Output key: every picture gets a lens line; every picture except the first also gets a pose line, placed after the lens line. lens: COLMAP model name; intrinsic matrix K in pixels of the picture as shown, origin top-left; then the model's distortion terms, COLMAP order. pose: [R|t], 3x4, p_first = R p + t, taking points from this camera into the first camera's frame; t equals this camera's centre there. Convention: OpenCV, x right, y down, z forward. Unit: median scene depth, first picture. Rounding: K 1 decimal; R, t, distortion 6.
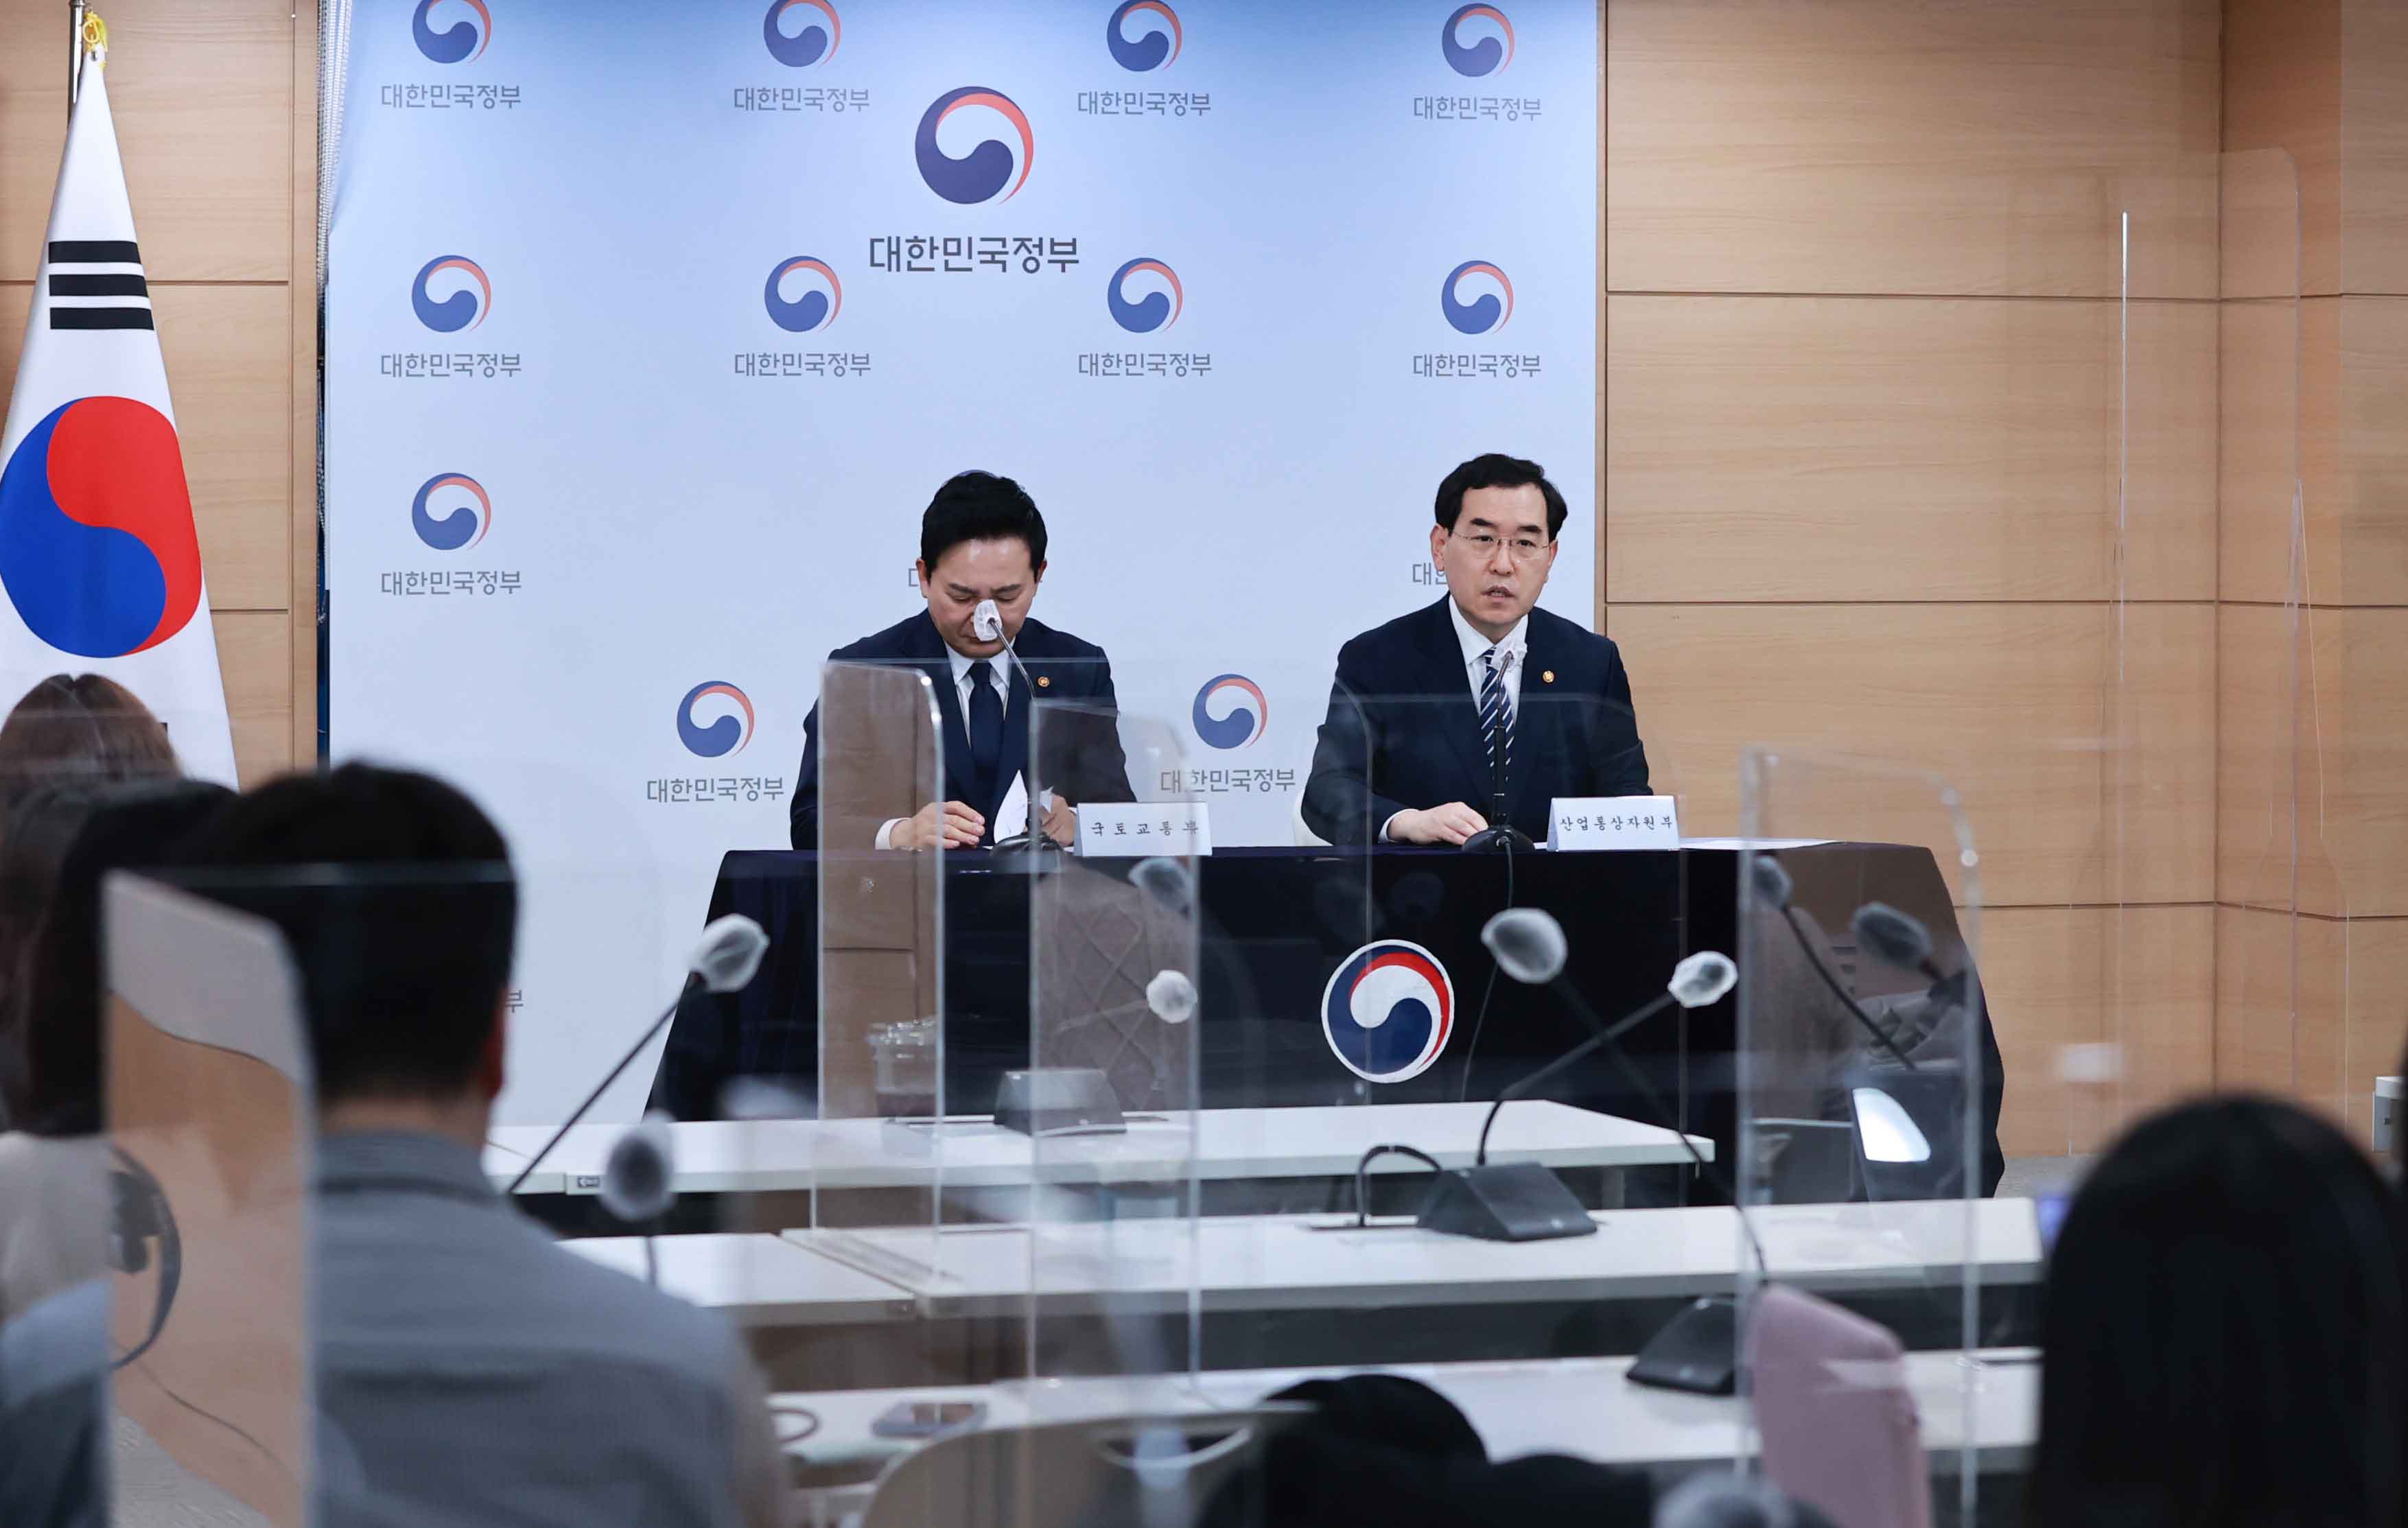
lens RADIAL K [[7386.7, 0, 1204.0], [0, 7386.7, 768.0], [0, 0, 1]] dist [-0.040817, 0.000000]
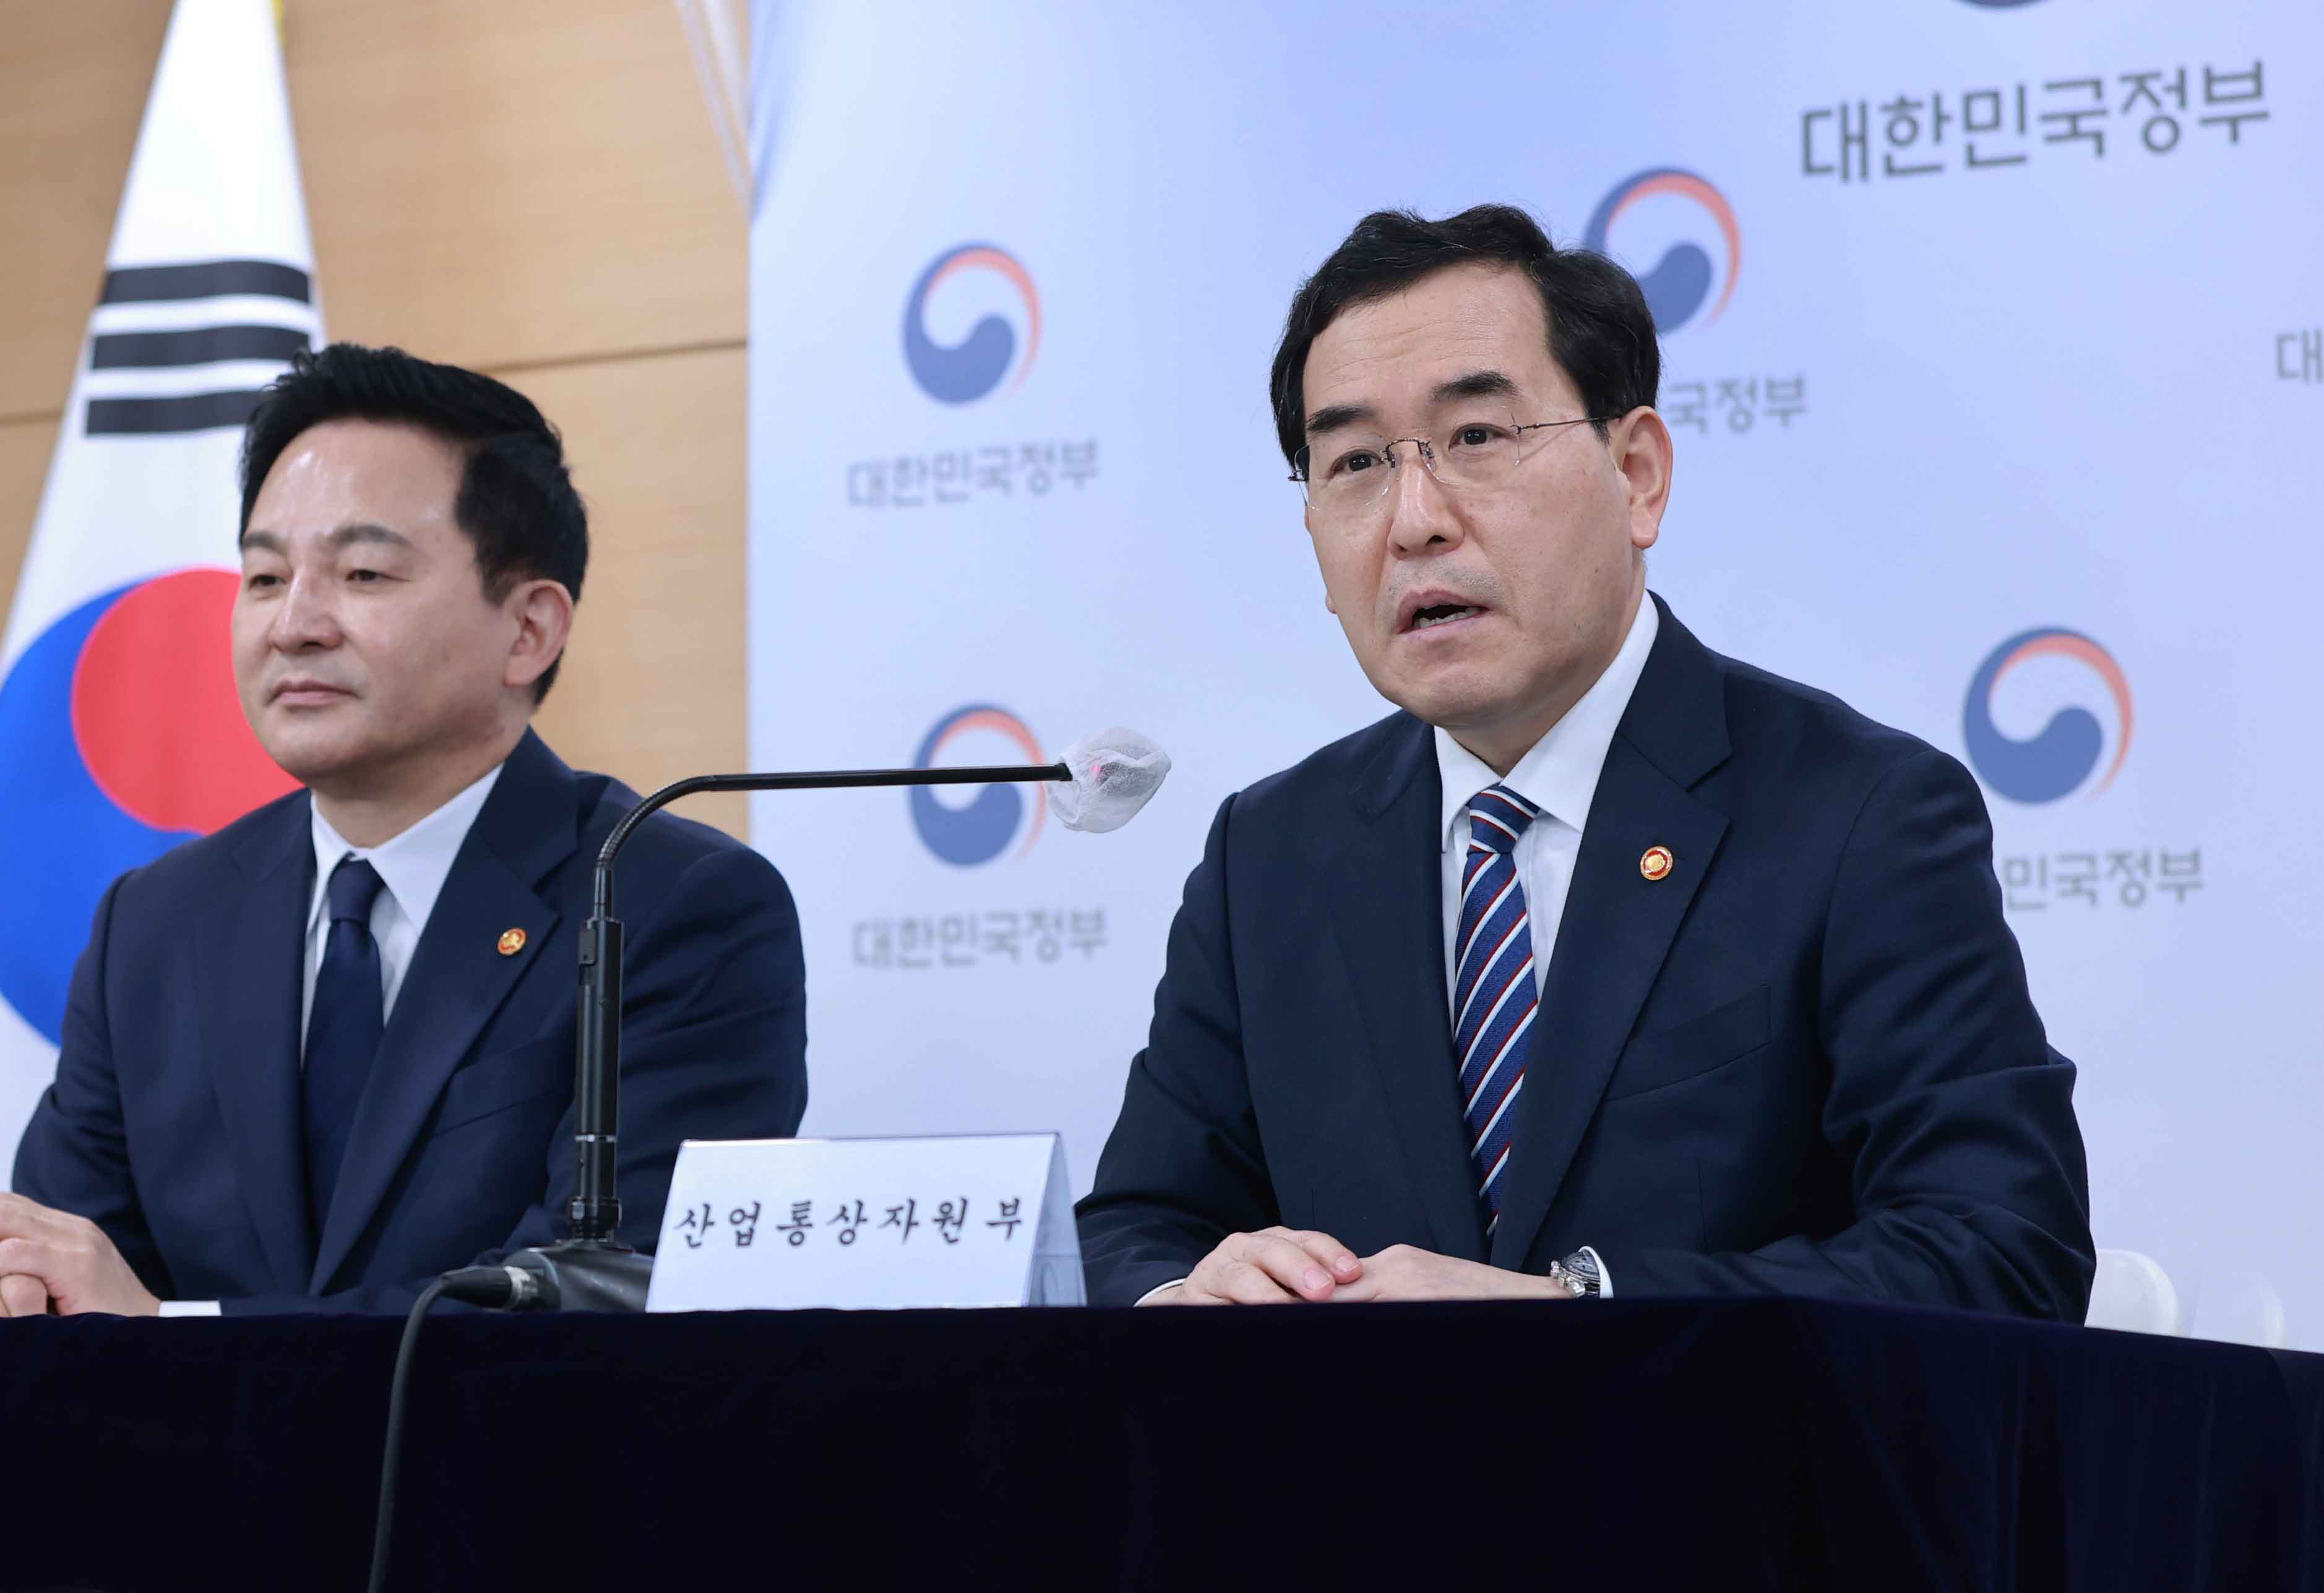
lens RADIAL K [[7354.7, 0, 1163.8], [0, 7354.7, 791.9], [0, 0, 1]] dist [-0.236440, 0.000000]
pose [[0.669219, -0.072945, -0.739476, 0.250379], [-0.031668, 0.991466, -0.126461, 0.023979], [0.742390, 0.108047, 0.661198, 0.707576]]
